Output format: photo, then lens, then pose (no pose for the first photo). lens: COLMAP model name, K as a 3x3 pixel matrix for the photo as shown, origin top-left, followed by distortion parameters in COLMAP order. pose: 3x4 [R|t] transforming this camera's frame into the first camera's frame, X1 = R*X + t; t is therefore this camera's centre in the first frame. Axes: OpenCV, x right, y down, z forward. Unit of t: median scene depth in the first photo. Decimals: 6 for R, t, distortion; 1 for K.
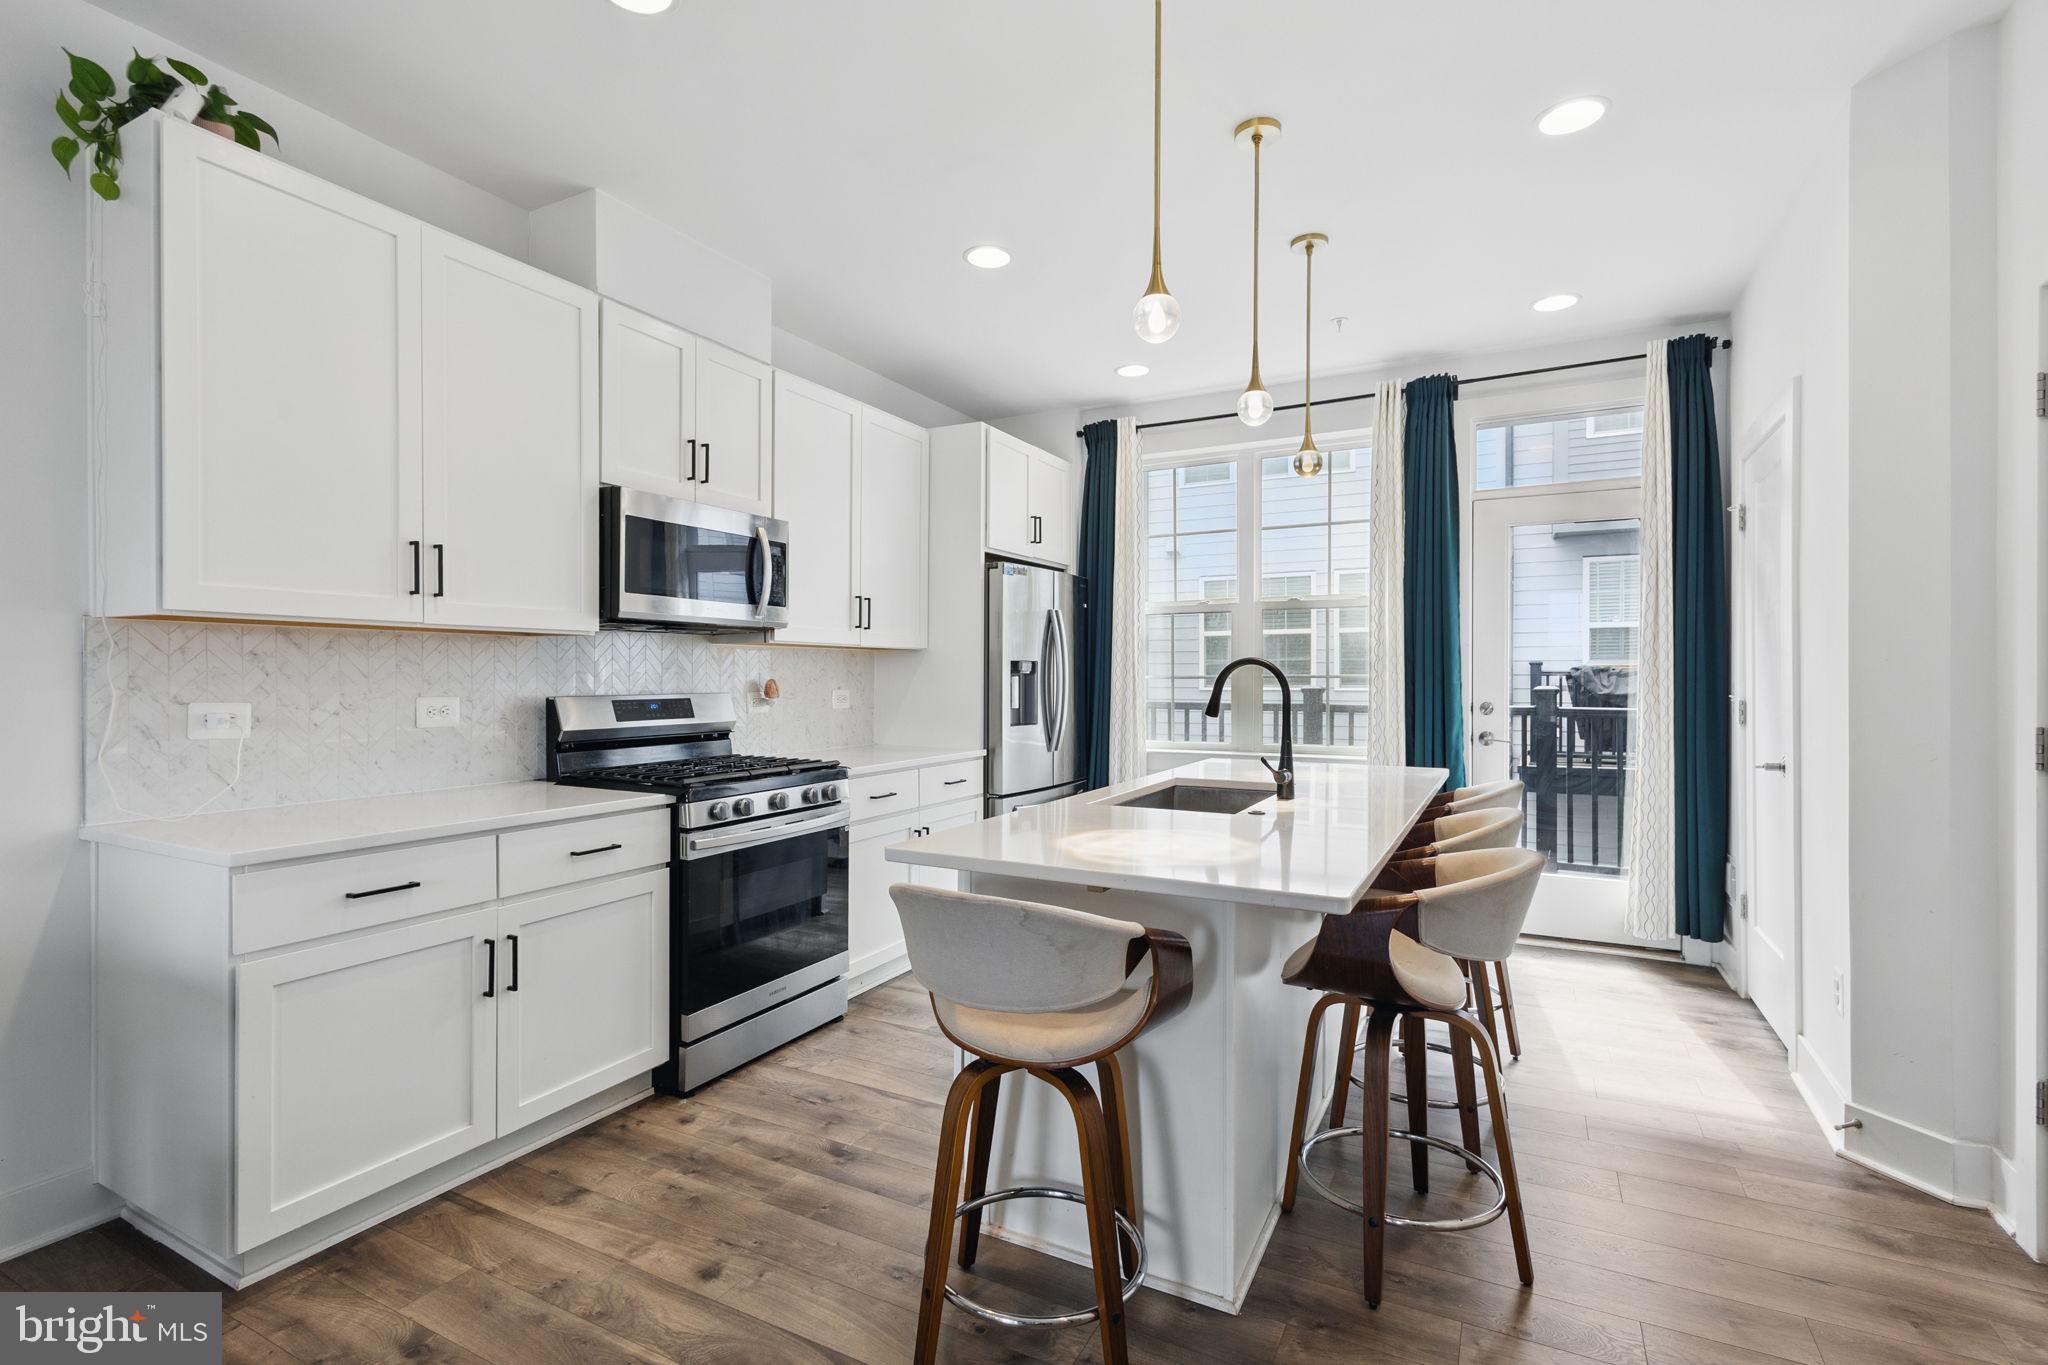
lens RADIAL K [[949.2, 0, 1018.5], [0, 949.2, 682.5], [0, 0, 1]] dist [0.010501, -0.003025]
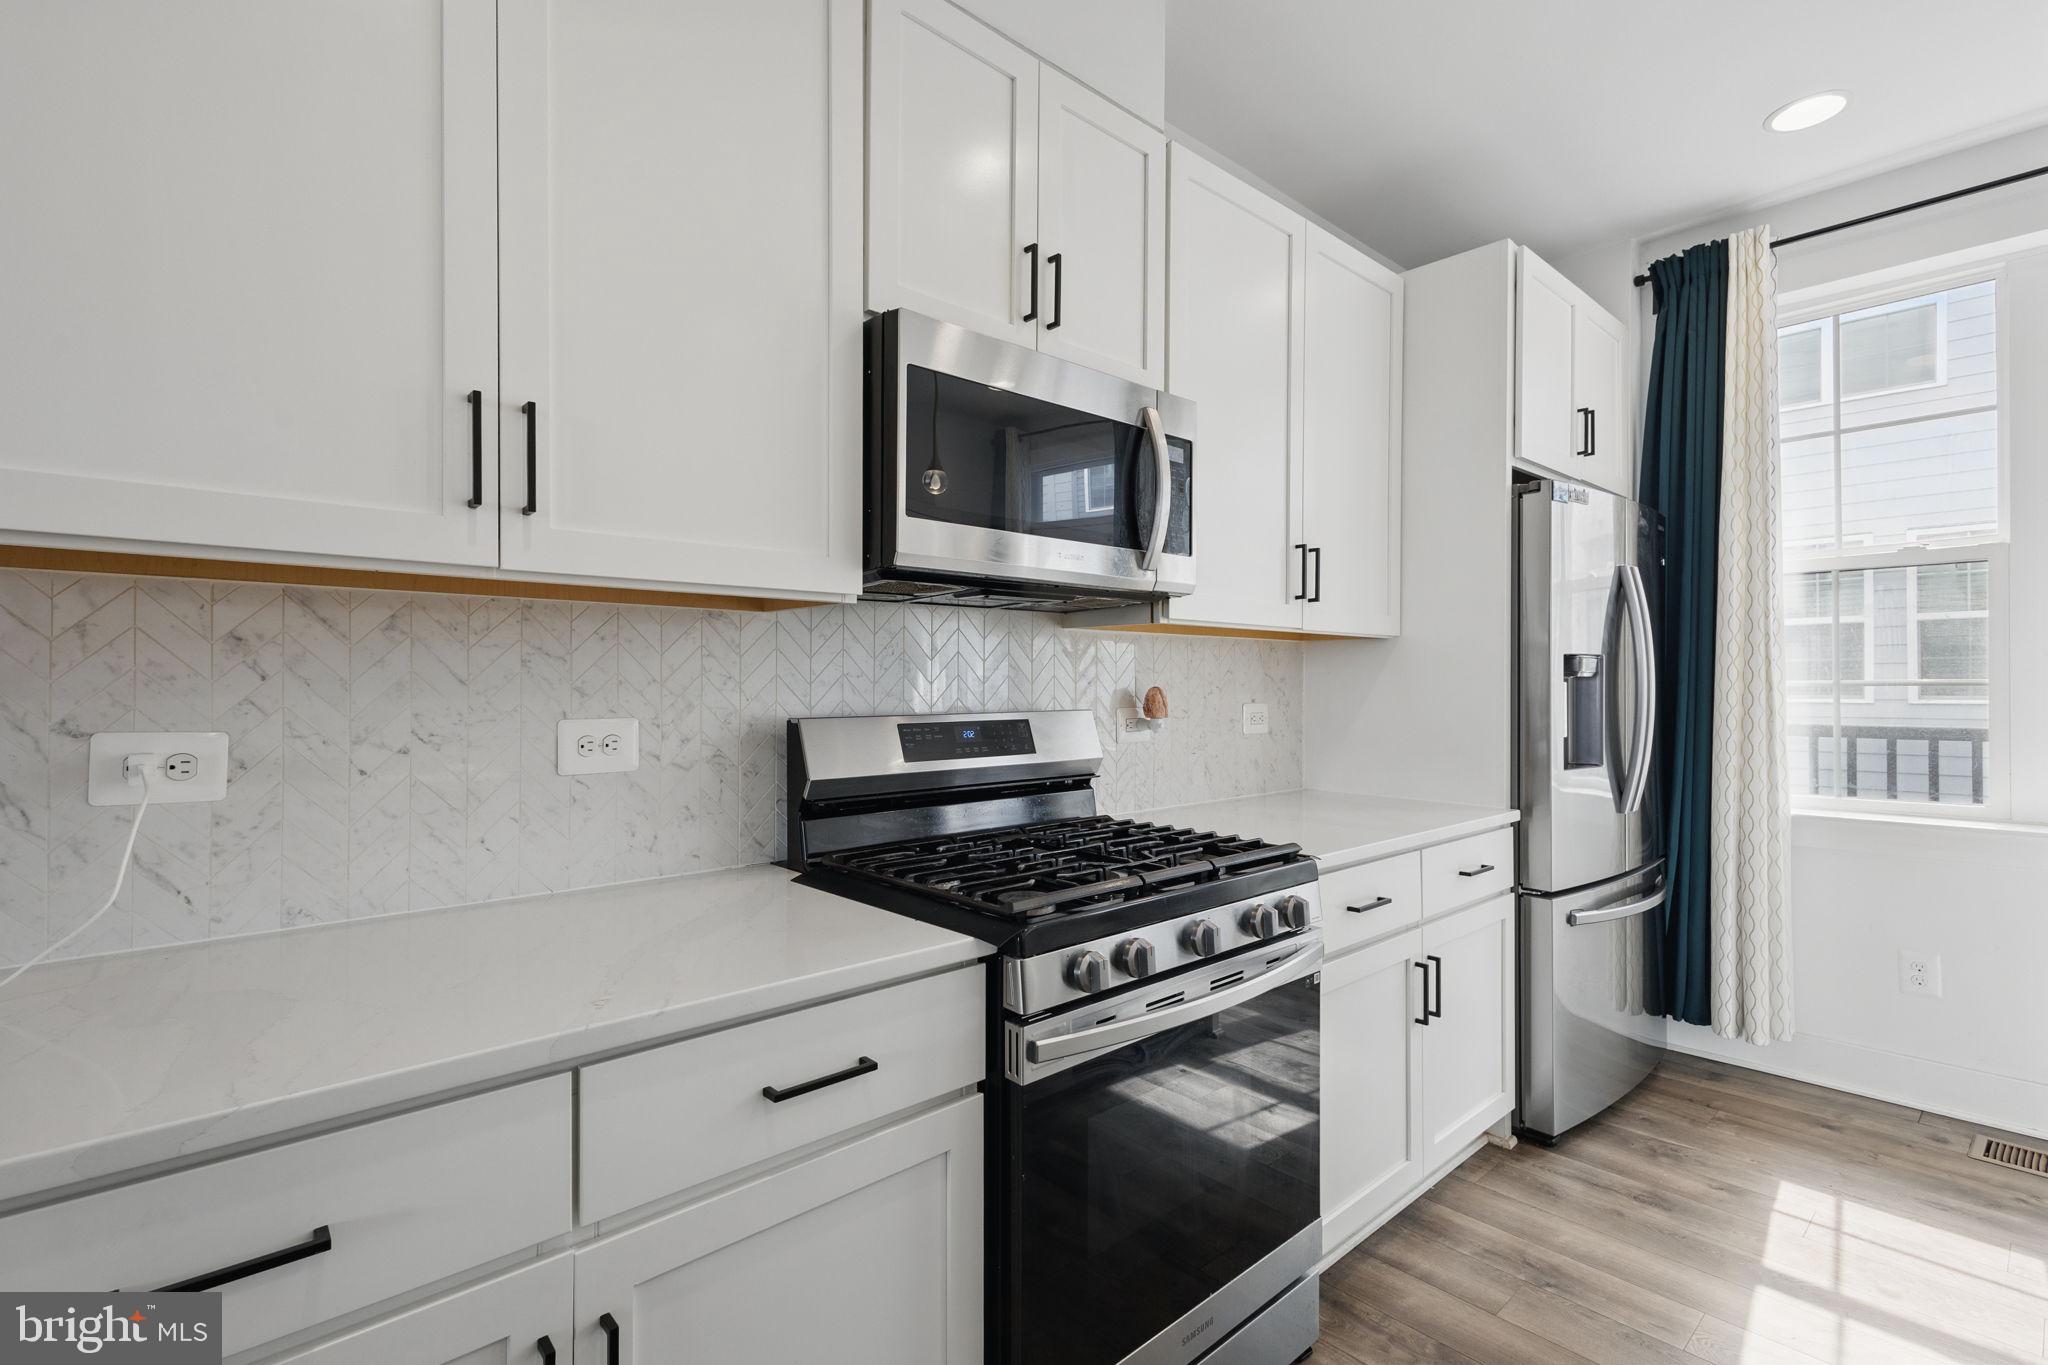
lens RADIAL K [[949.2, 0, 1012.6], [0, 949.2, 683.1], [0, 0, 1]] dist [0.010501, -0.003025]
pose [[0.938134, -0.002061, -0.346266, -0.191224], [-0.000988, 0.999962, -0.008627, -0.001116], [0.346271, 0.008435, 0.938097, 0.562452]]
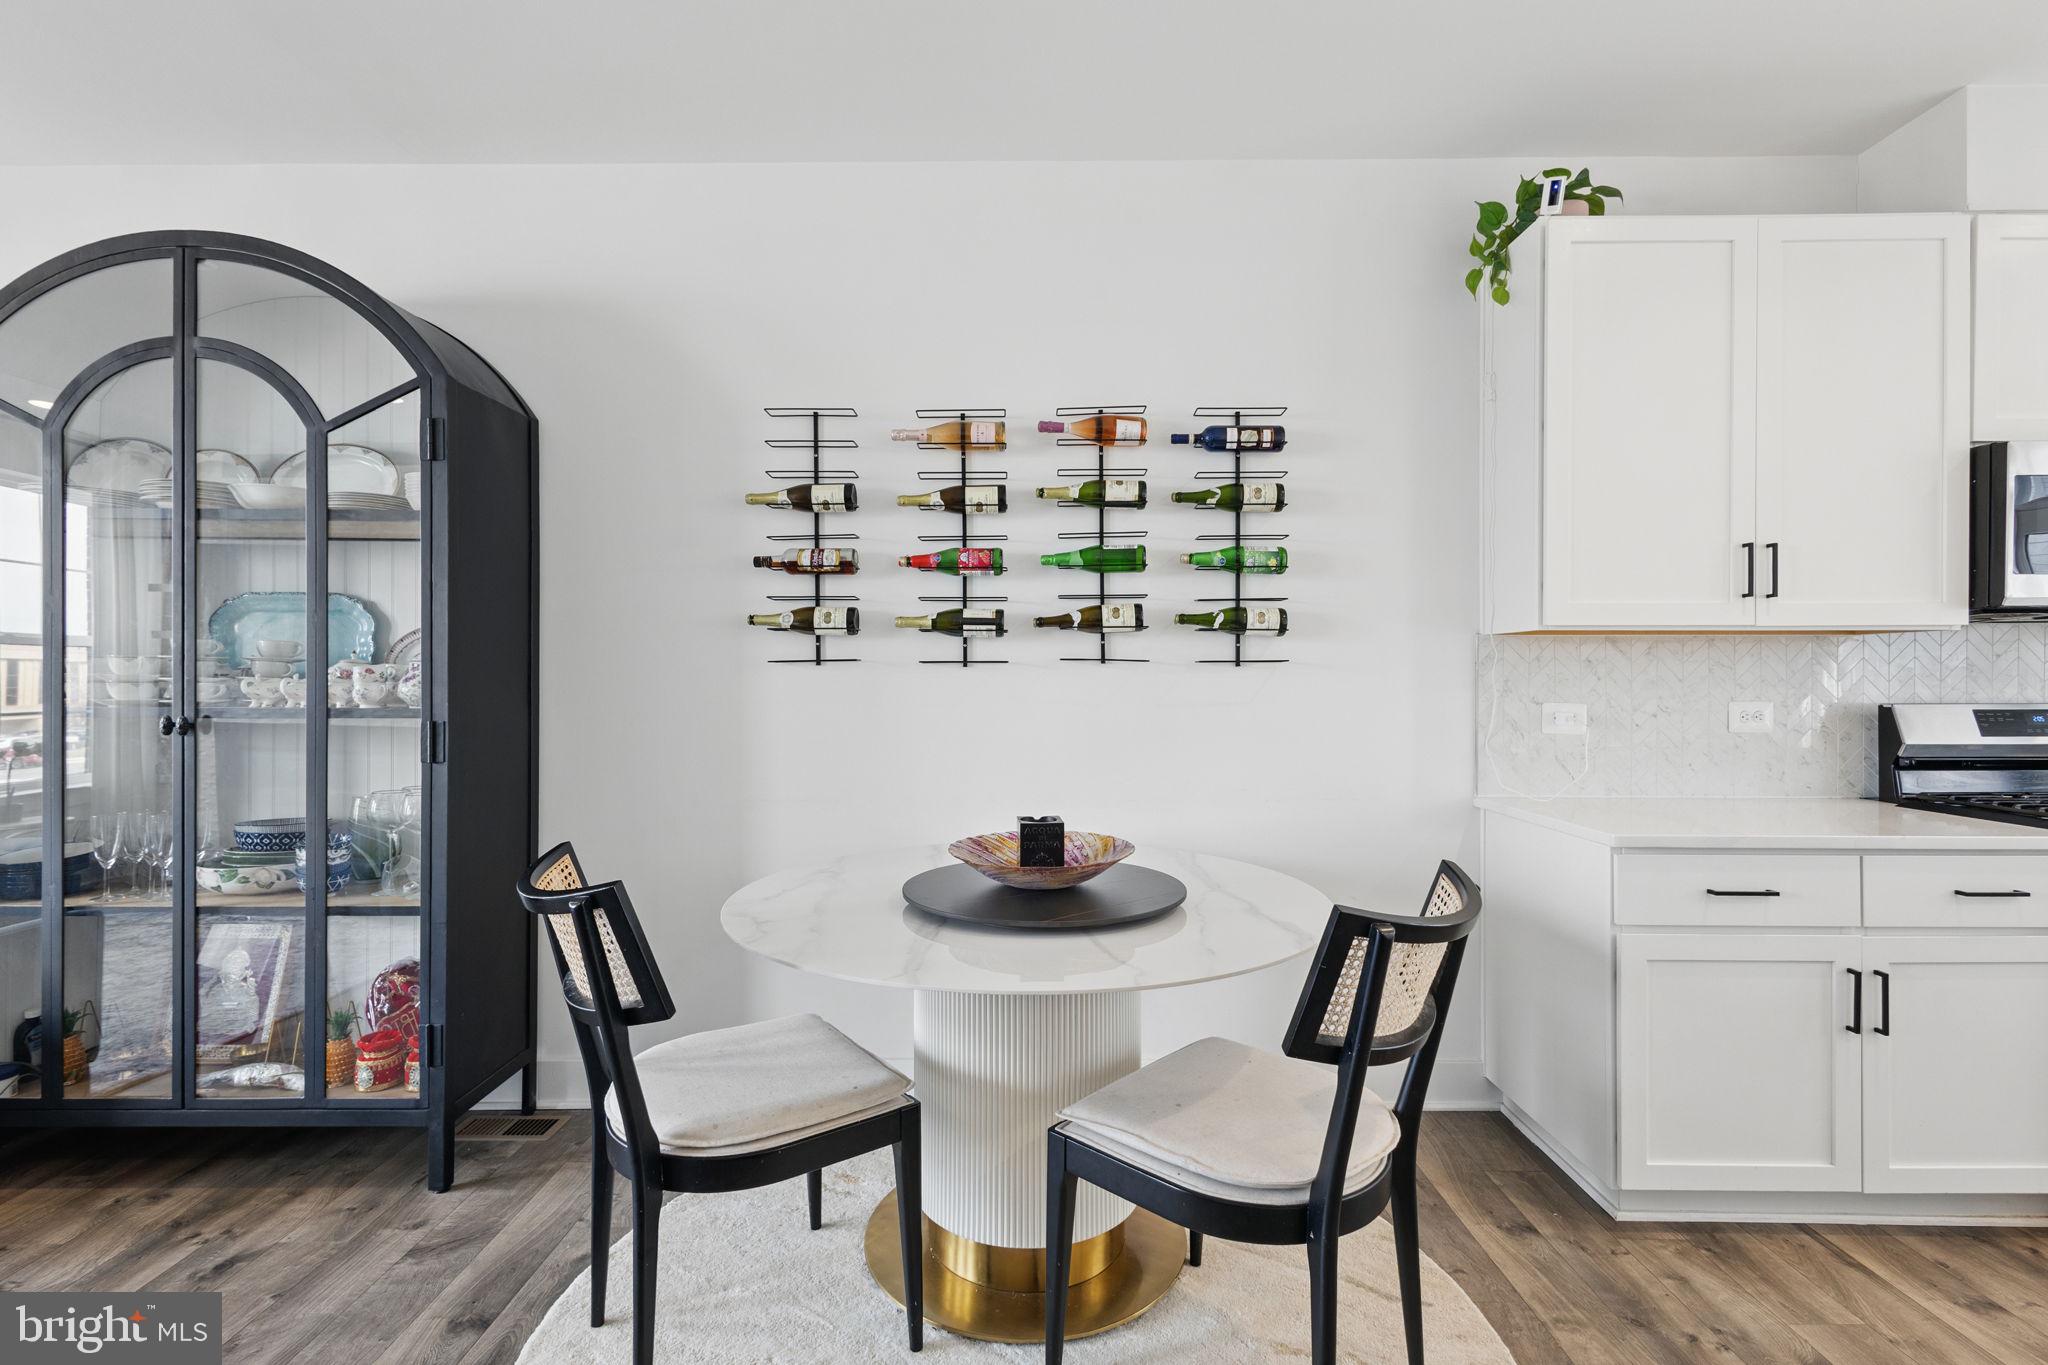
lens RADIAL K [[949.2, 0, 1018.9], [0, 949.2, 681.3], [0, 0, 1]] dist [0.010501, -0.003025]
pose [[0.457301, 0.000256, -0.889312, -0.087739], [-0.004070, 0.999990, -0.001805, -0.000629], [0.889303, 0.004445, 0.457297, -0.104078]]
